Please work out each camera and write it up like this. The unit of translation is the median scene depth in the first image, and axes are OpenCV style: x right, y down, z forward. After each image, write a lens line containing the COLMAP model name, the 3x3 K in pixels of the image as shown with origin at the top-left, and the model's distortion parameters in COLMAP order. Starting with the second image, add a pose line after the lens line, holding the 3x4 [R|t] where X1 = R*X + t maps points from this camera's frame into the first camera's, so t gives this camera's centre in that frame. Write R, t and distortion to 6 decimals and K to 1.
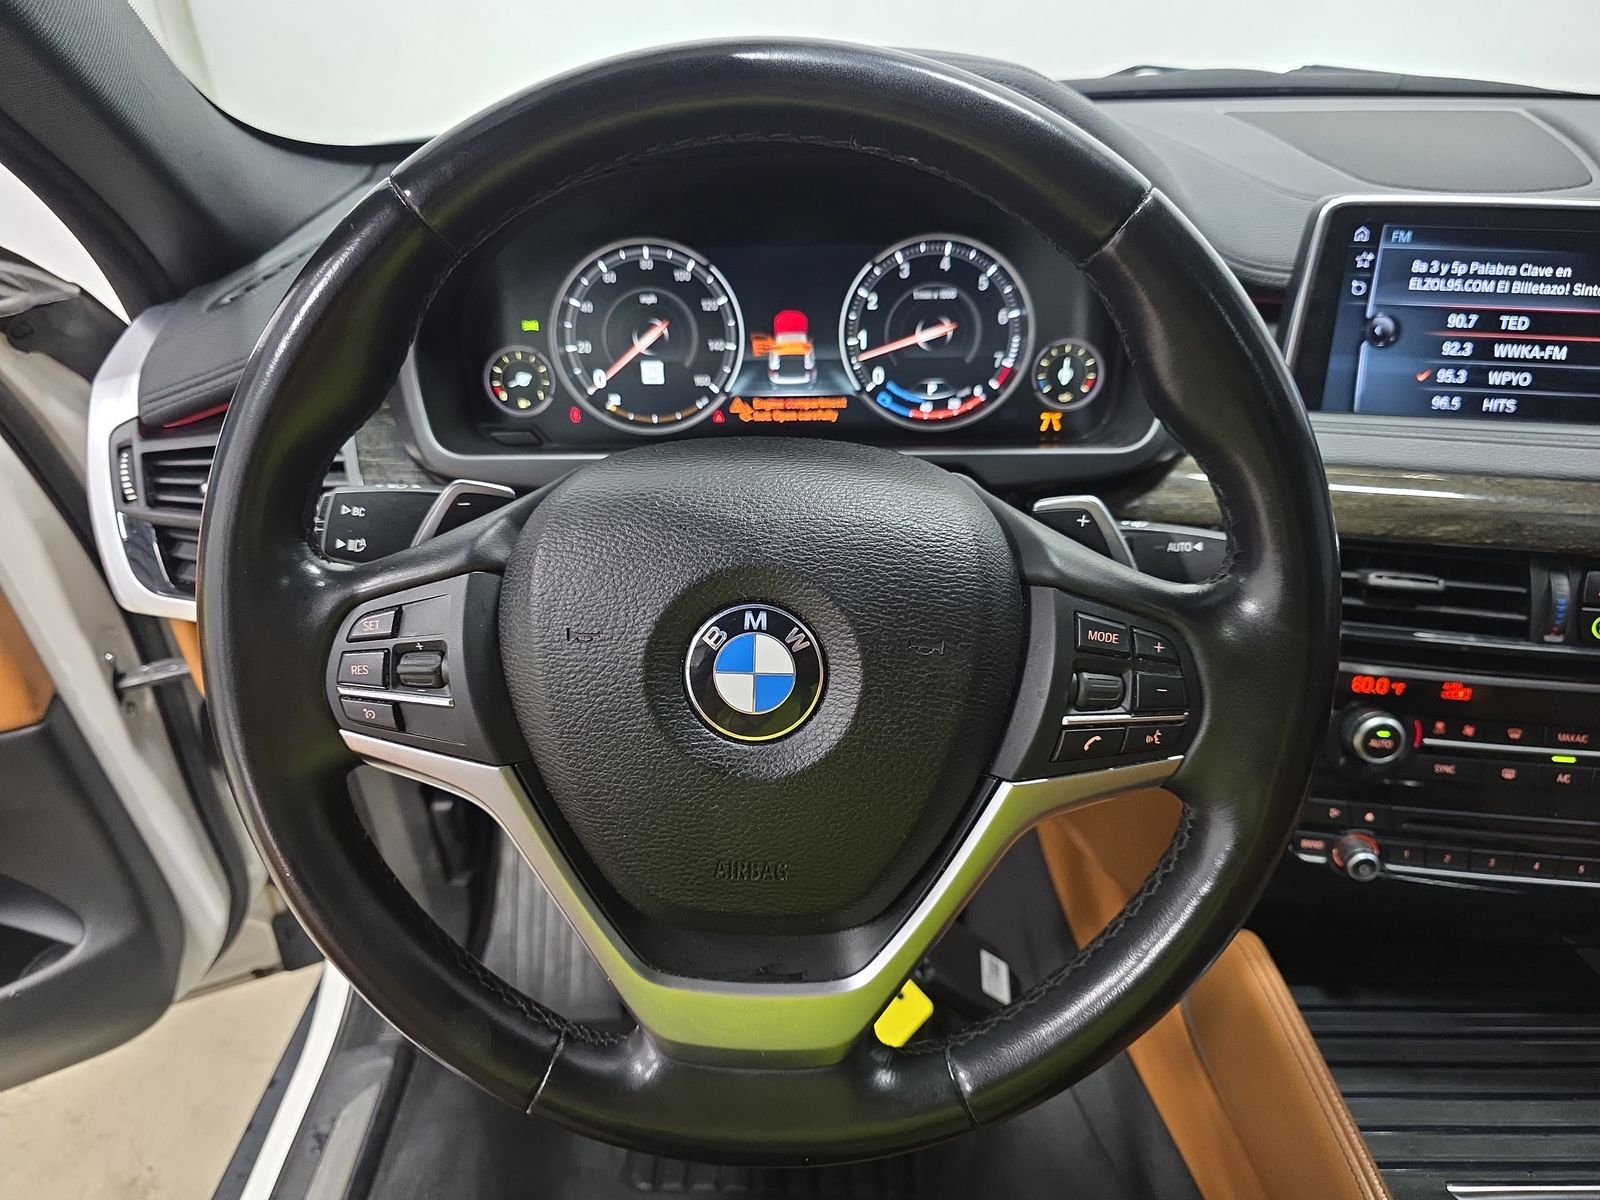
lens RADIAL K [[1061.9, 0, 800.0], [0, 1061.9, 600.0], [0, 0, 1]] dist [0.018596, -0.028725]
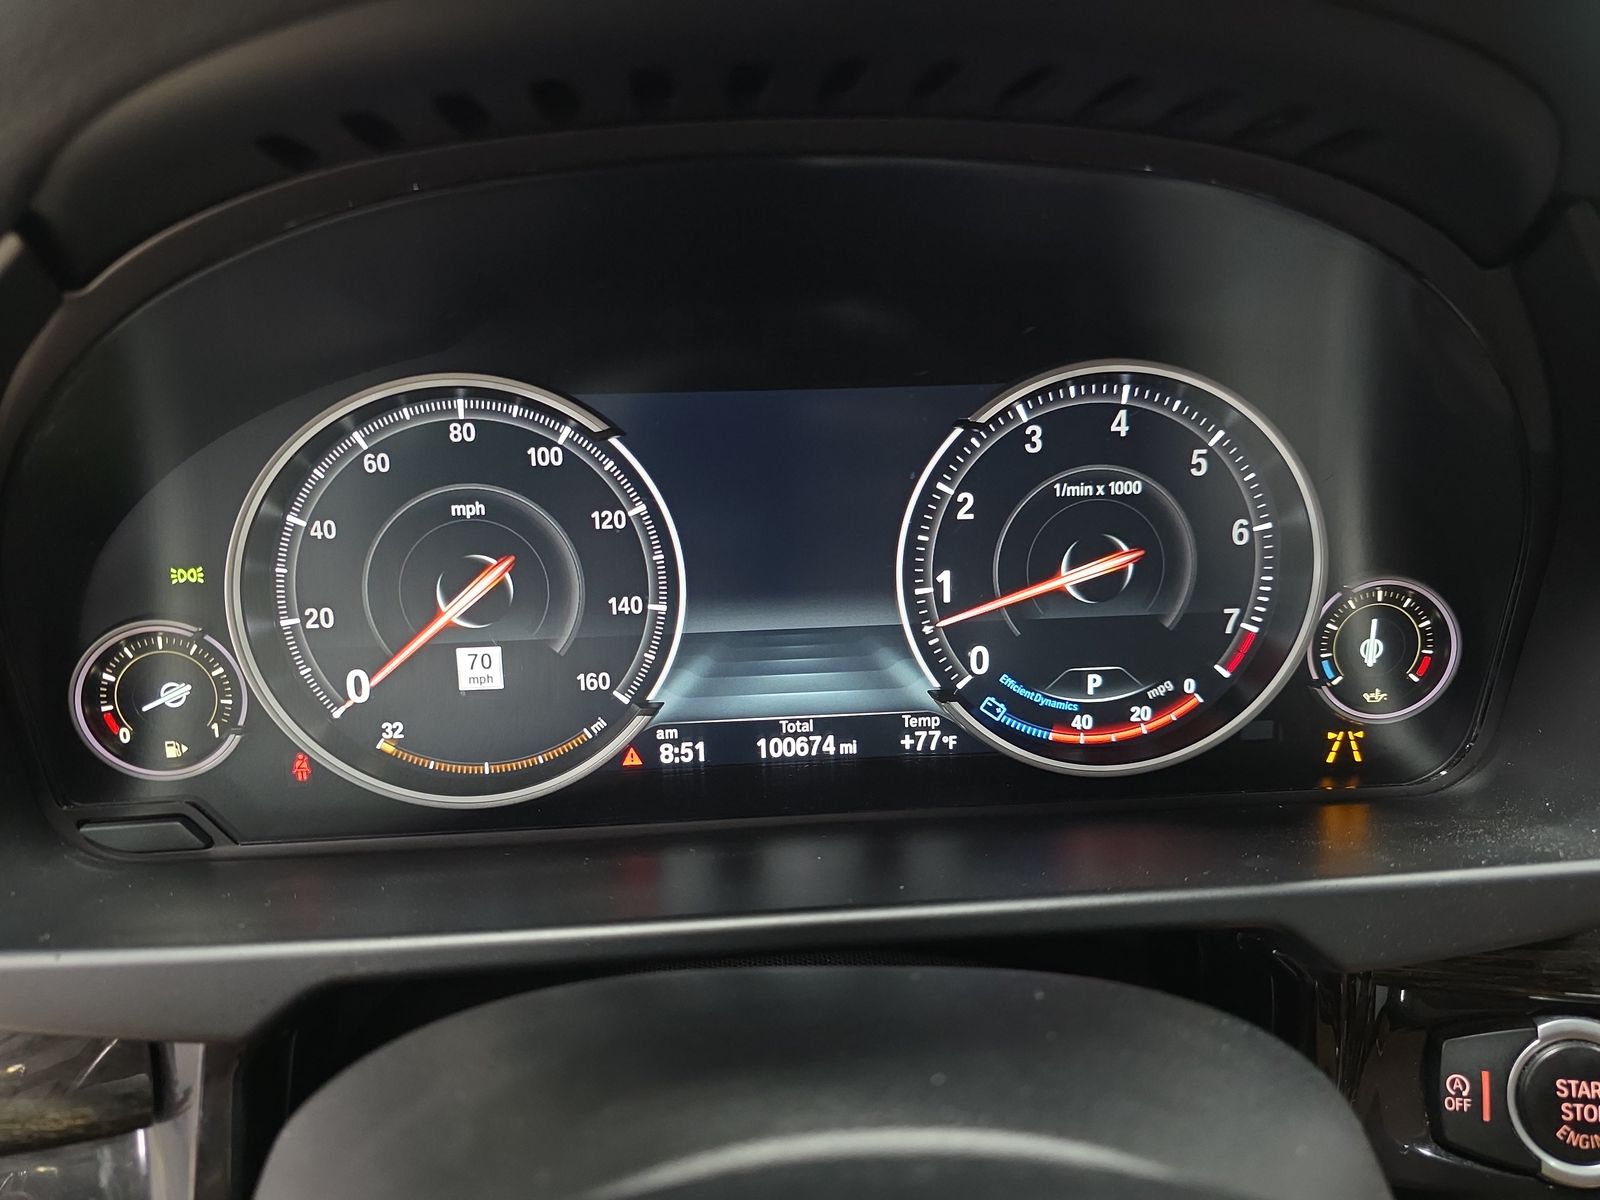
lens RADIAL K [[1061.9, 0, 800.0], [0, 1061.9, 600.0], [0, 0, 1]] dist [0.018596, -0.028725]
pose [[0.995443, -0.026942, 0.091473, -0.047219], [0.040246, 0.988336, -0.146877, -0.177328], [-0.086449, 0.149889, 0.984916, 0.564911]]
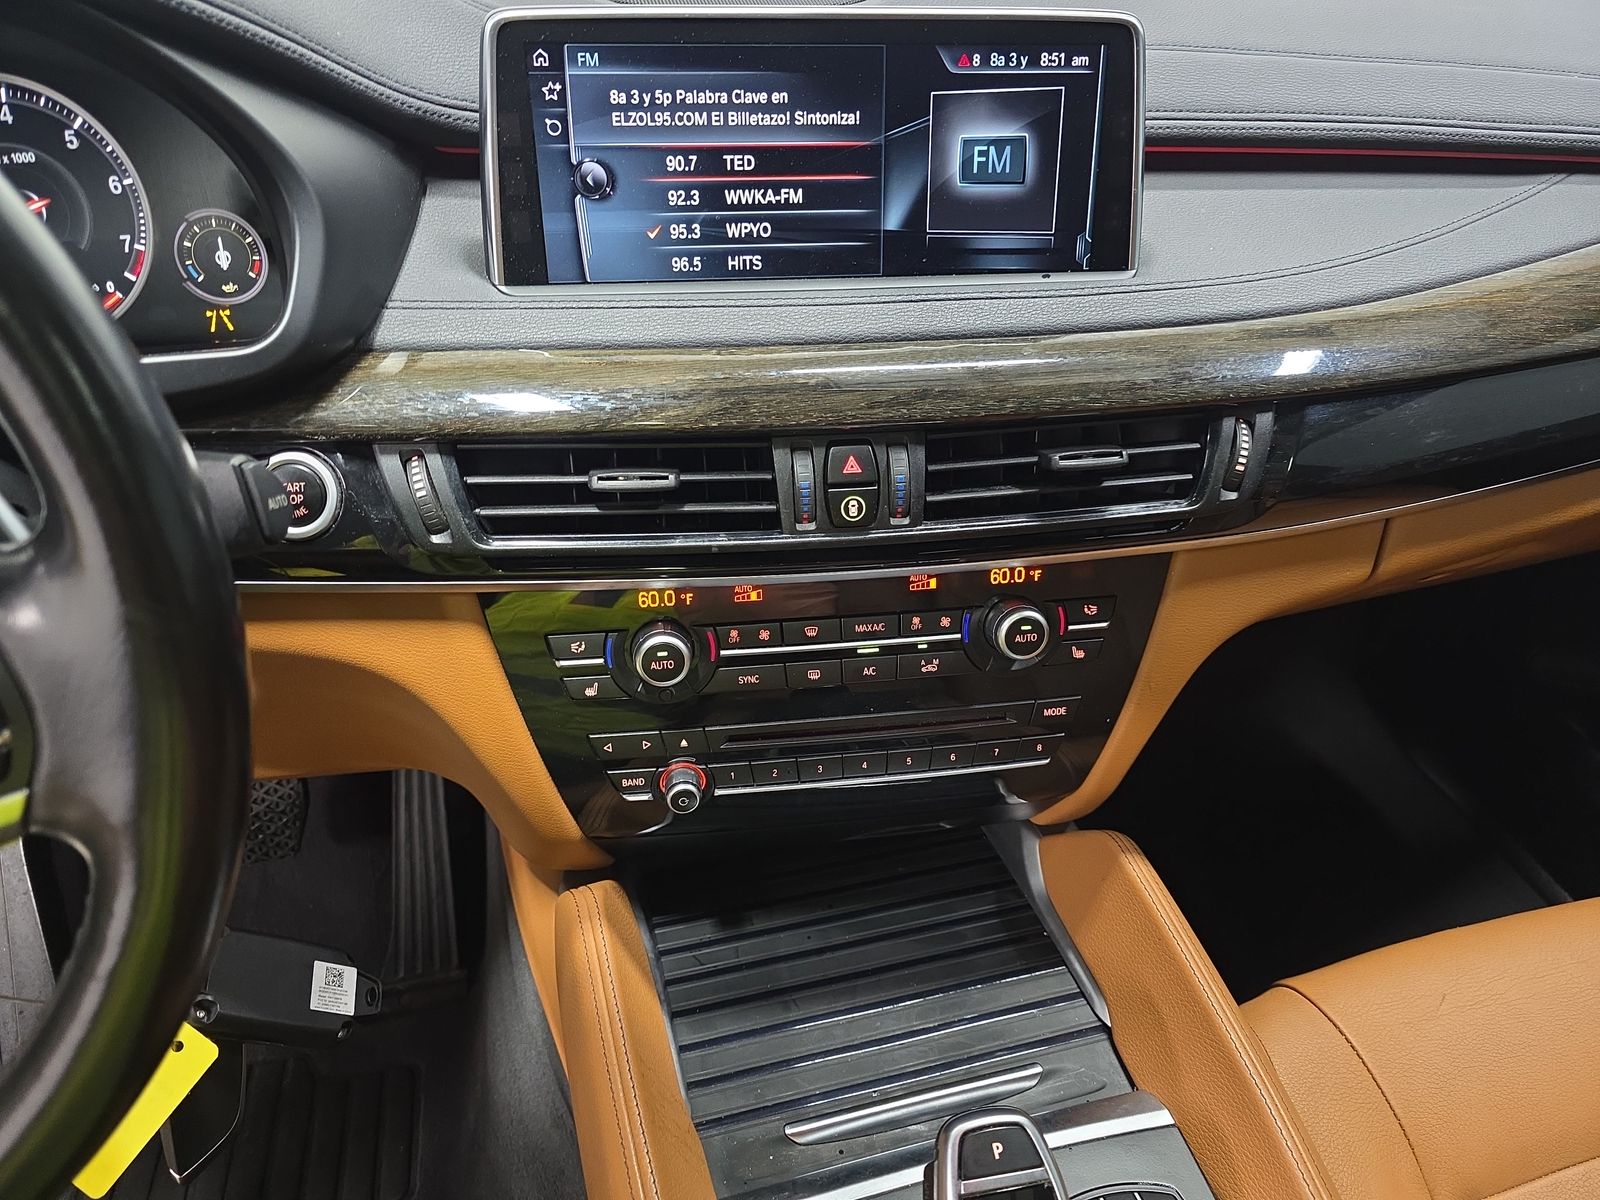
lens RADIAL K [[1061.9, 0, 800.0], [0, 1061.9, 600.0], [0, 0, 1]] dist [0.018596, -0.028725]
pose [[0.962643, -0.137806, 0.233085, 0.449242], [0.115698, 0.987605, 0.106067, 0.001997], [-0.244813, -0.075138, 0.966655, 0.128116]]
